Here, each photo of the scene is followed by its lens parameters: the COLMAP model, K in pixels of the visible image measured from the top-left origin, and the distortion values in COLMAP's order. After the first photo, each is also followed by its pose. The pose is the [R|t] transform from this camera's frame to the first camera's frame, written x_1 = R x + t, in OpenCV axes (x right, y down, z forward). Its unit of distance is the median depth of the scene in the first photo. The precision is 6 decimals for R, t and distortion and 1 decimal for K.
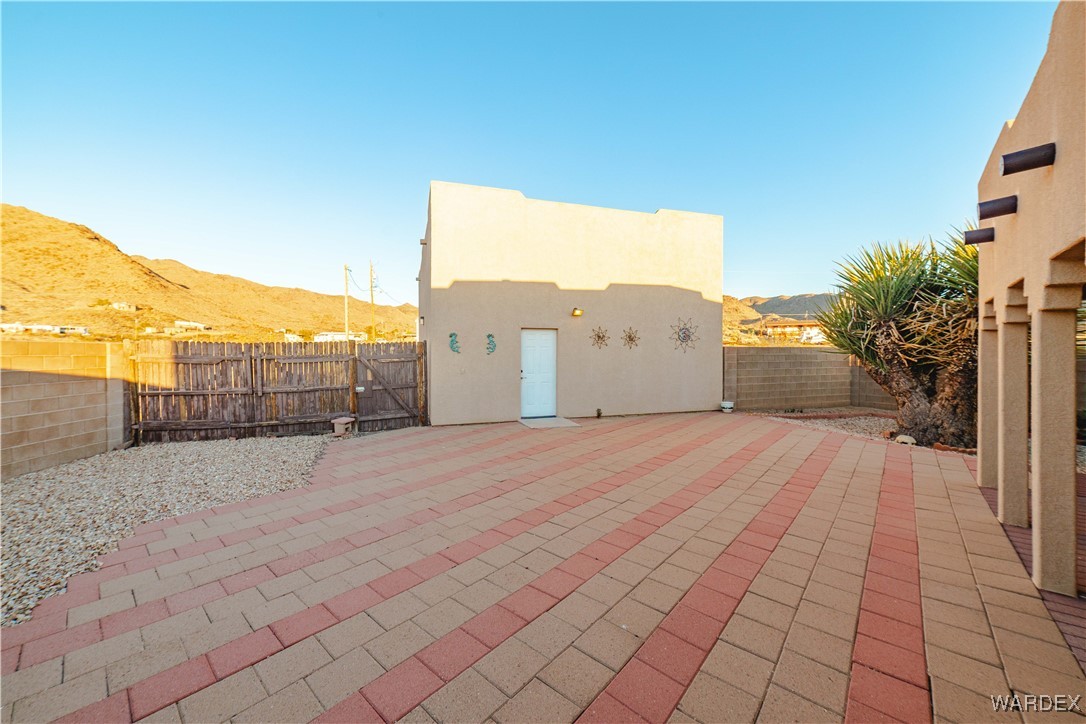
lens RADIAL K [[407.6, 0, 539.1], [0, 407.6, 358.6], [0, 0, 1]] dist [-0.004785, 0.000861]
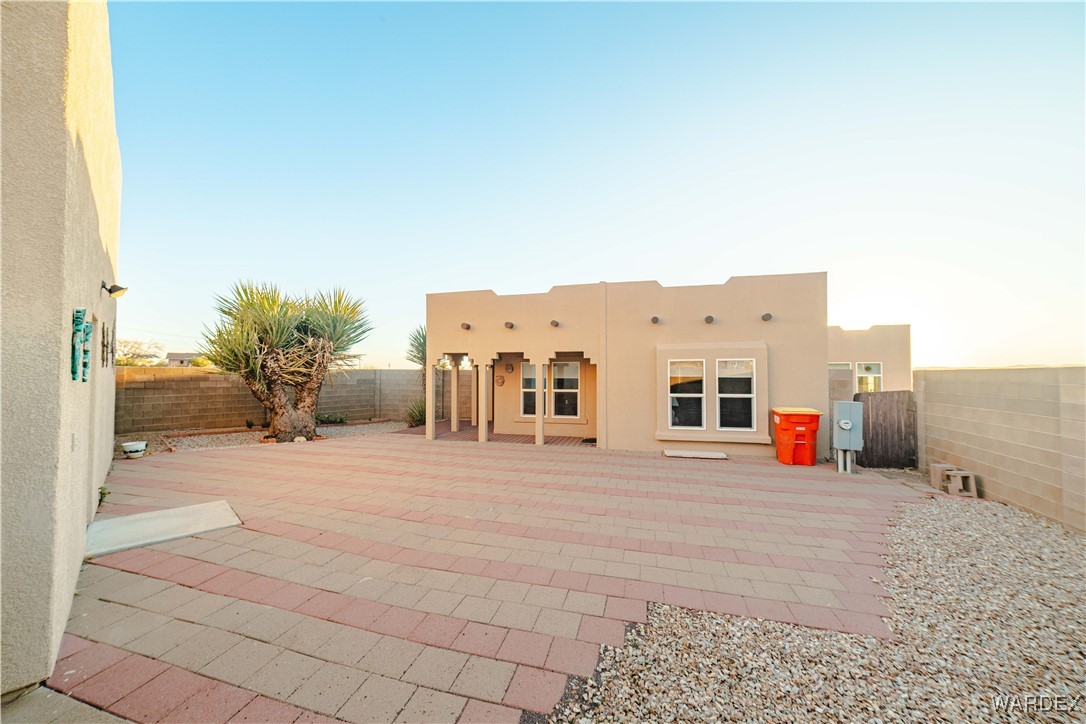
lens RADIAL K [[407.6, 0, 536.2], [0, 407.6, 364.8], [0, 0, 1]] dist [-0.004785, 0.000861]
pose [[-0.409282, 0.023591, 0.912103, -0.641244], [-0.000766, 0.999656, -0.026199, -0.011965], [-0.912408, -0.011421, -0.409123, 0.852663]]
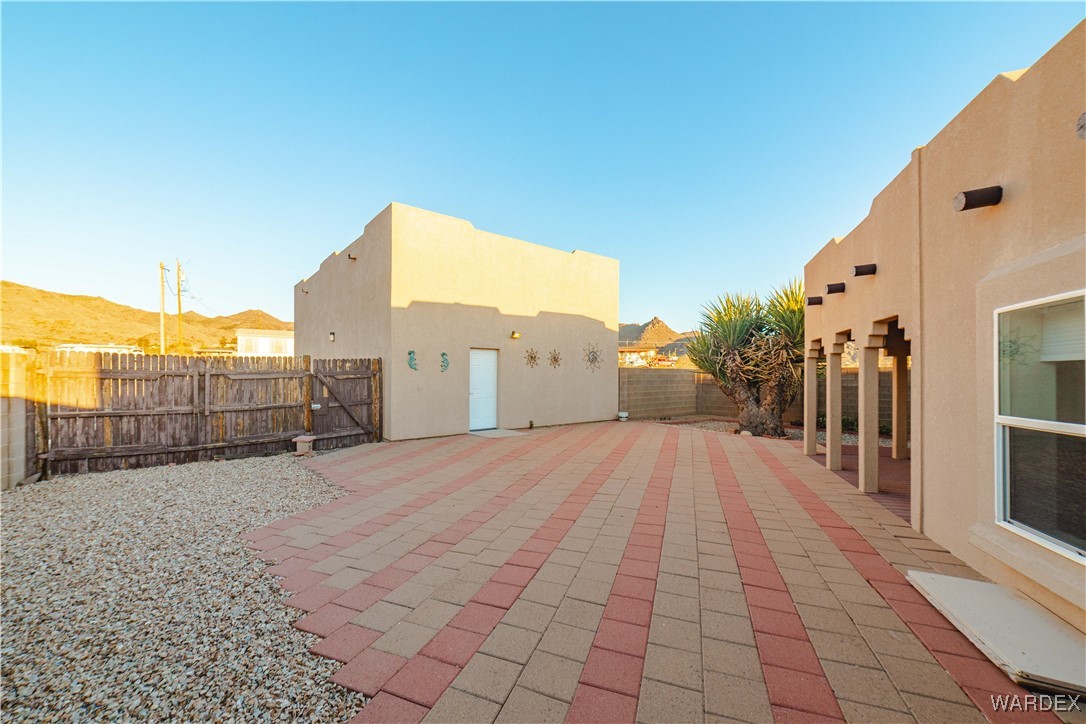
lens RADIAL K [[407.6, 0, 536.9], [0, 407.6, 378.7], [0, 0, 1]] dist [-0.004785, 0.000861]
pose [[0.938628, 0.001678, 0.344927, -0.280200], [-0.000821, 0.999996, -0.002631, 0.011138], [-0.344930, 0.002186, 0.938626, -0.086523]]
